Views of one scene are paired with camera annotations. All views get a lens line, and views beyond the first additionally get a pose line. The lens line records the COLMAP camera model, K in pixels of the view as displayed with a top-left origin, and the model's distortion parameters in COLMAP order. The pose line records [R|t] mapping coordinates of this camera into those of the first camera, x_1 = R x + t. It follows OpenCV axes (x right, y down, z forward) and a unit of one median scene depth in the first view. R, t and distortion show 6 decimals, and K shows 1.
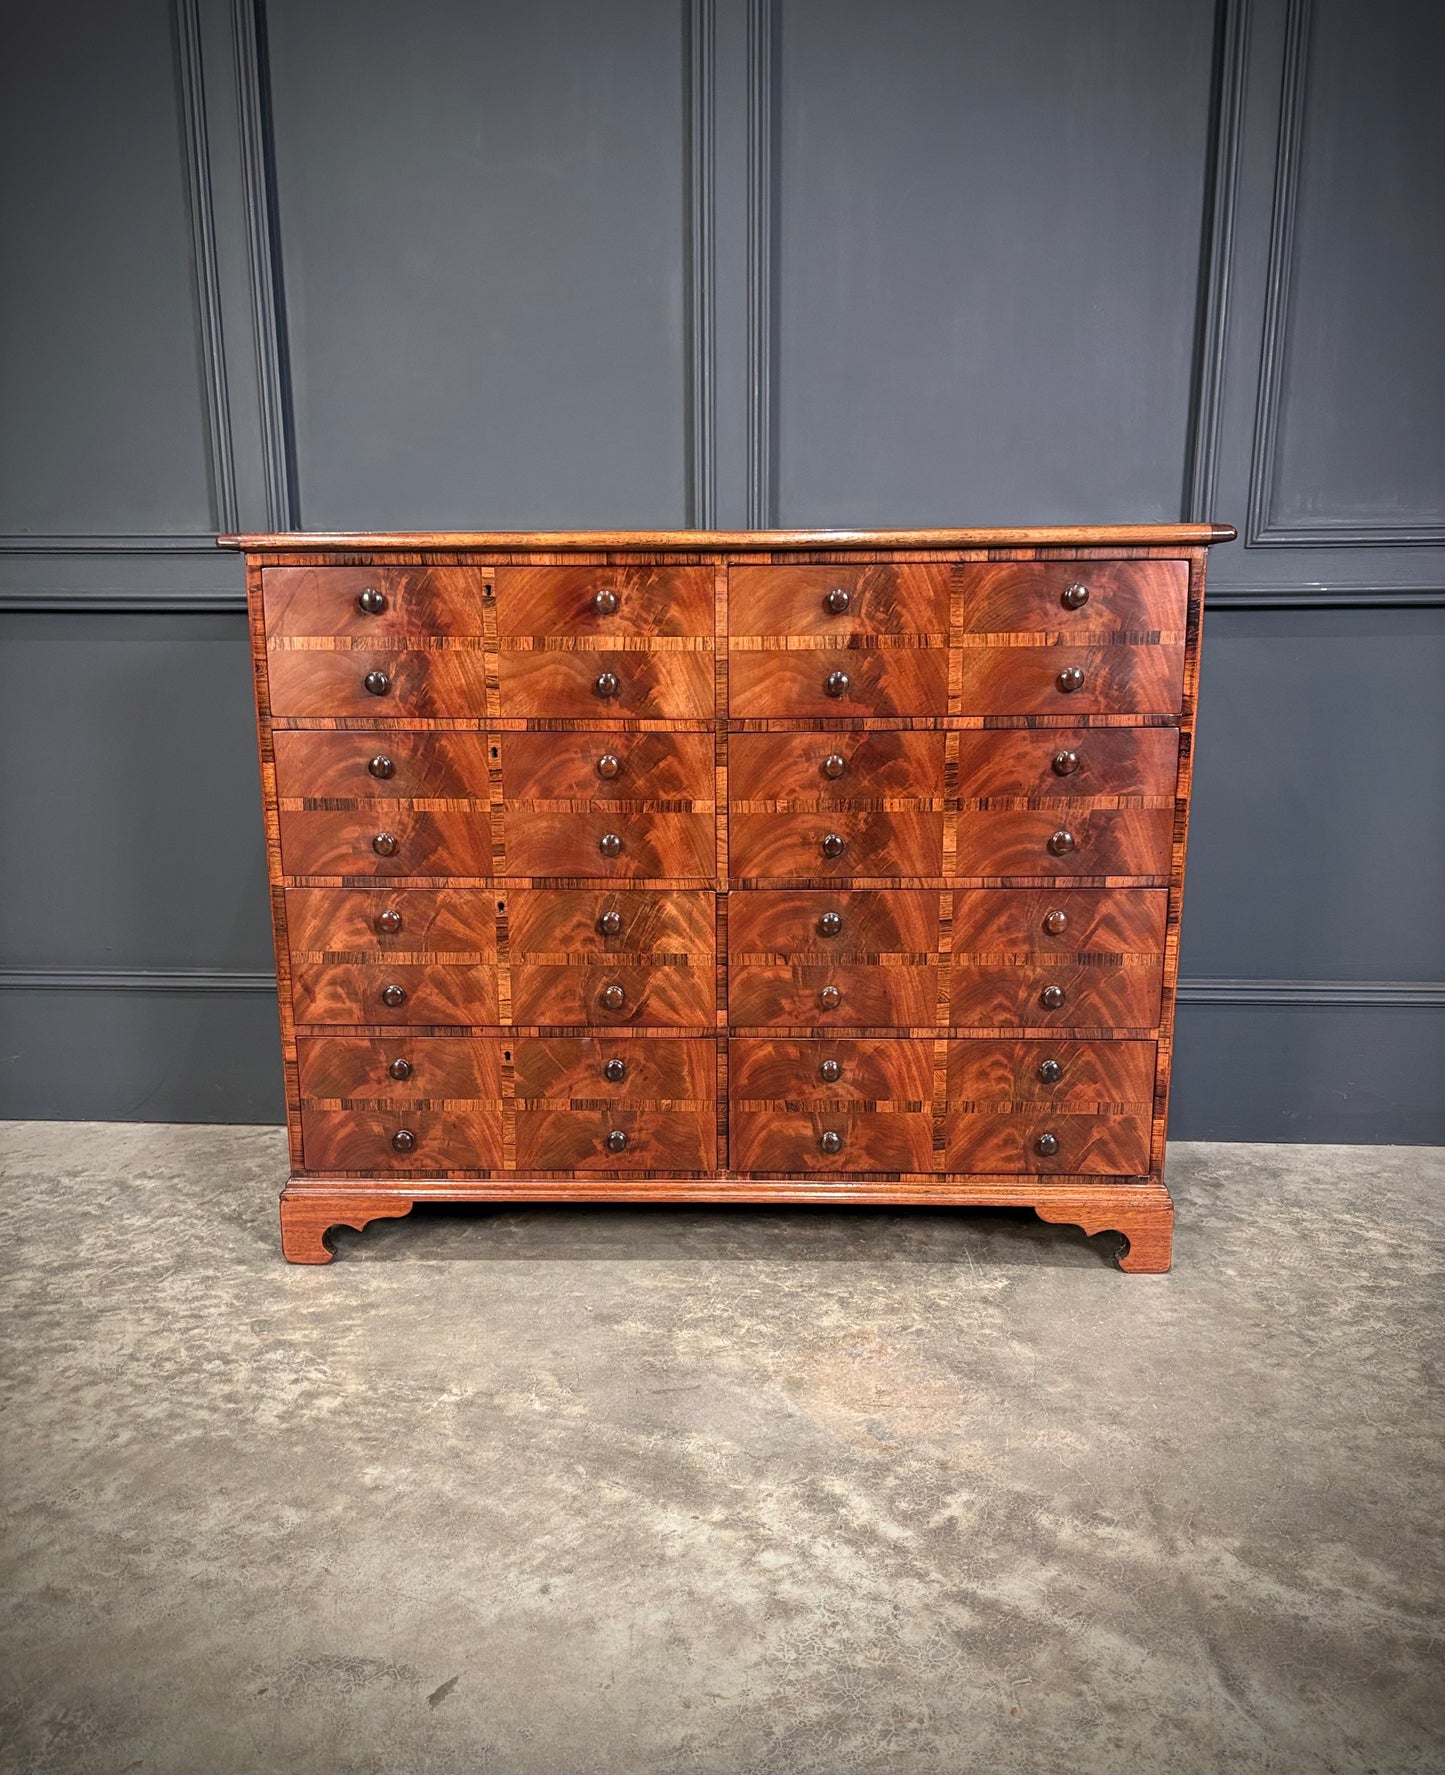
lens RADIAL K [[1418.9, 0, 721.2], [0, 1418.9, 984.3], [0, 0, 1]] dist [0.001213, 0.036394]
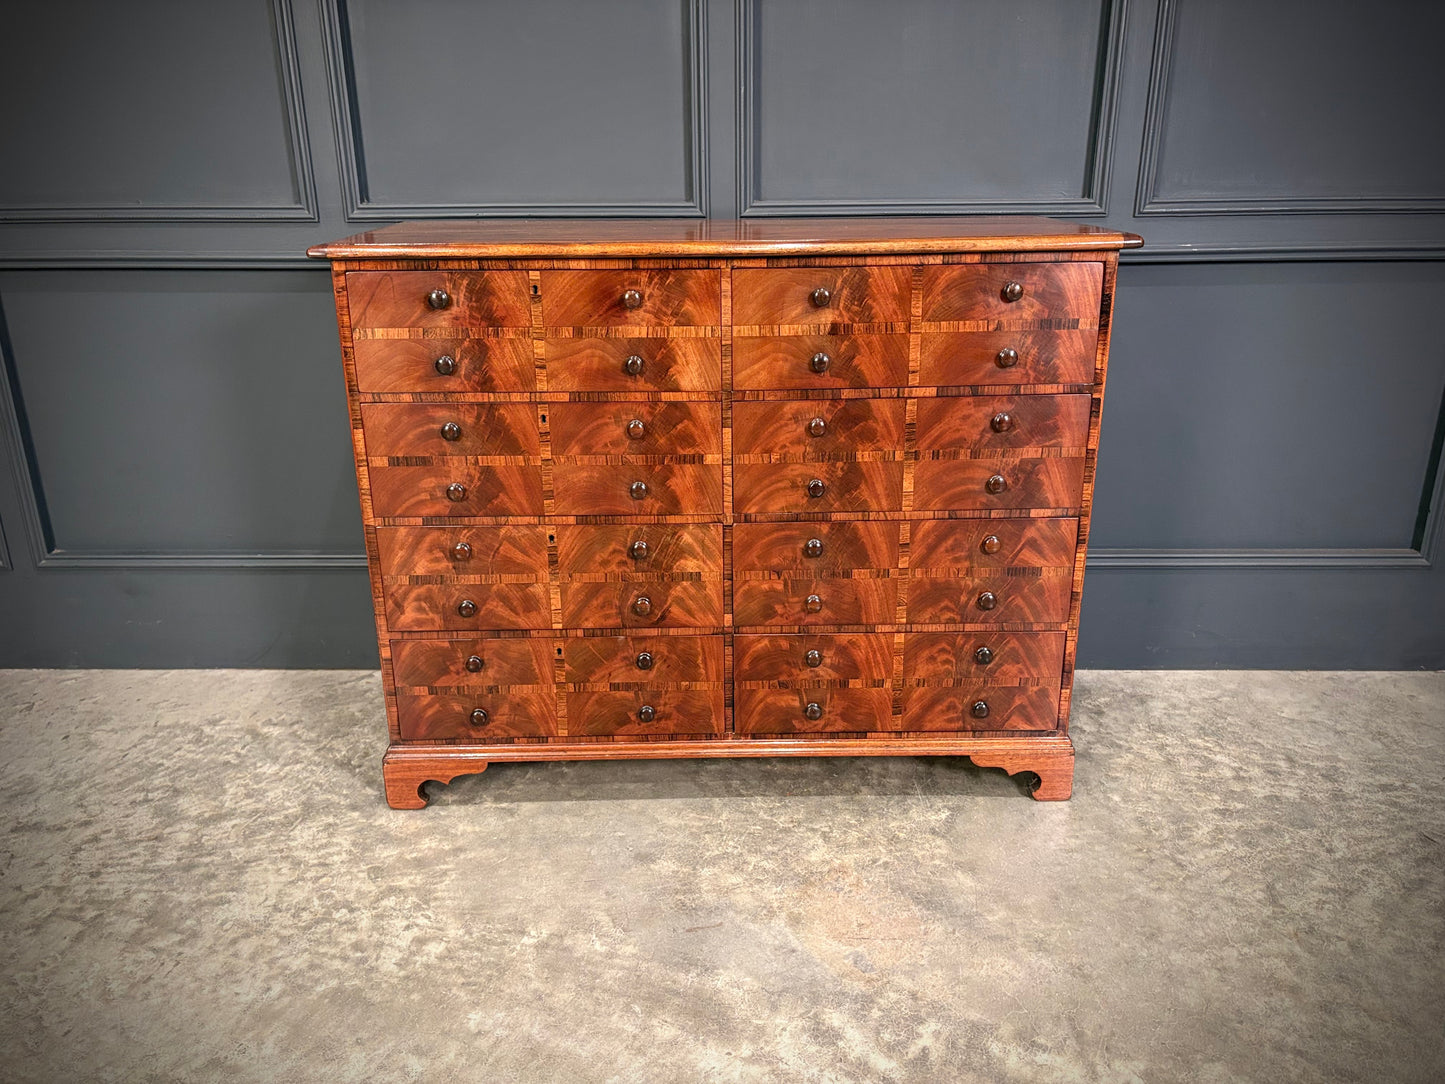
lens RADIAL K [[1069.5, 0, 725.7], [0, 1069.5, 547.6], [0, 0, 1]] dist [0.012730, 0.006182]
pose [[0.999110, -0.019204, 0.037555, -0.038839], [0.015203, 0.994454, 0.104065, -0.148678], [-0.039345, -0.103401, 0.993861, 0.056163]]
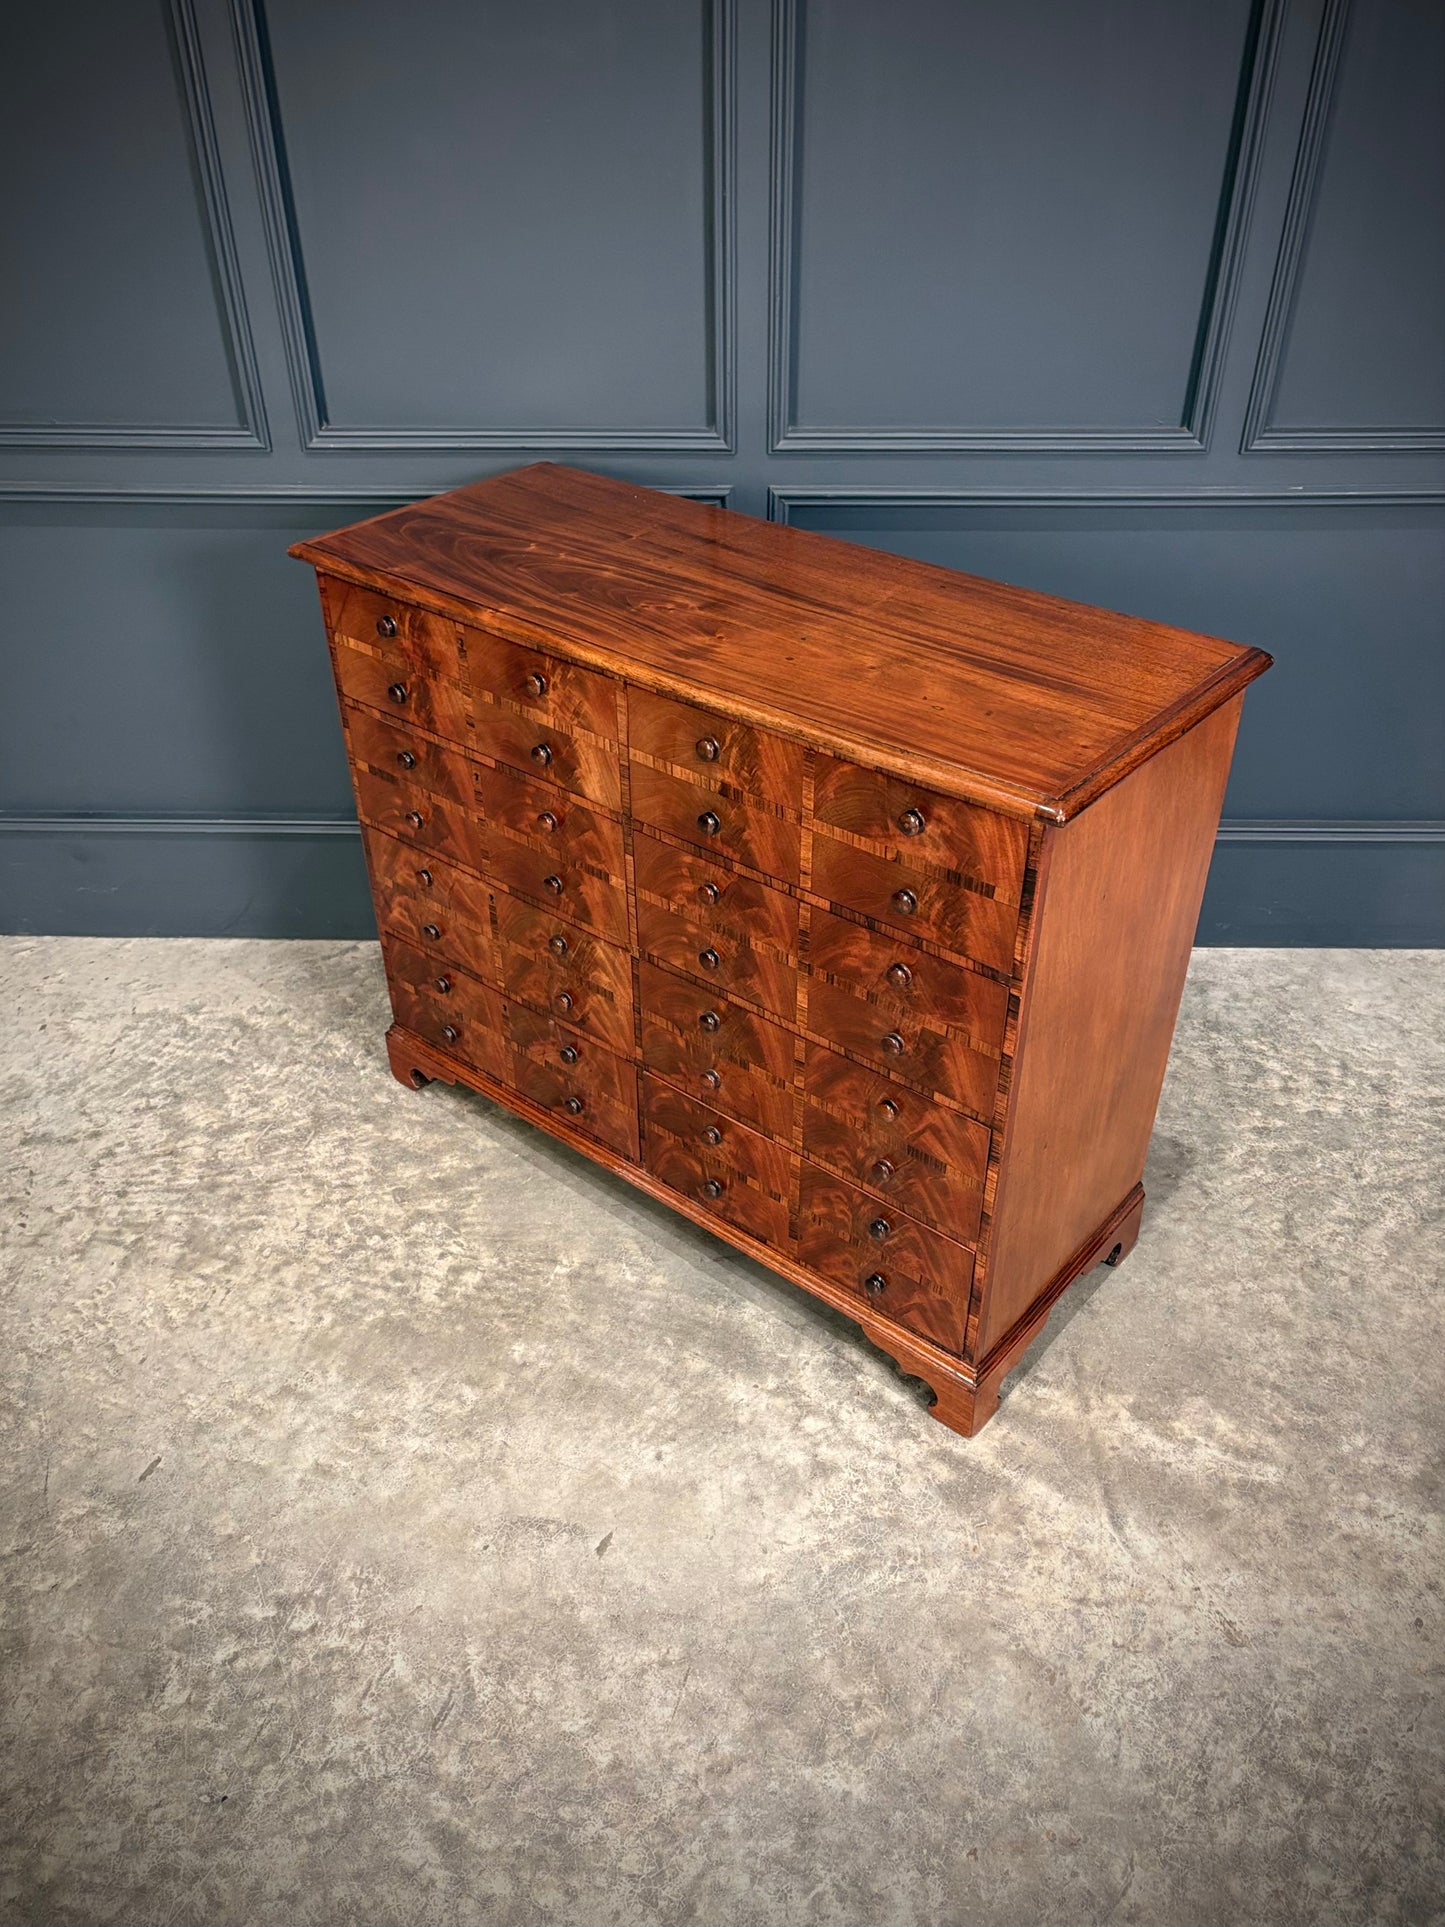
lens RADIAL K [[1426.3, 0, 729.7], [0, 1426.3, 966.4], [0, 0, 1]] dist [0.012730, 0.006182]
pose [[0.999250, -0.022862, 0.031245, -0.062607], [0.009903, 0.931117, 0.364586, -0.422769], [-0.037428, -0.364003, 0.930645, -0.137118]]
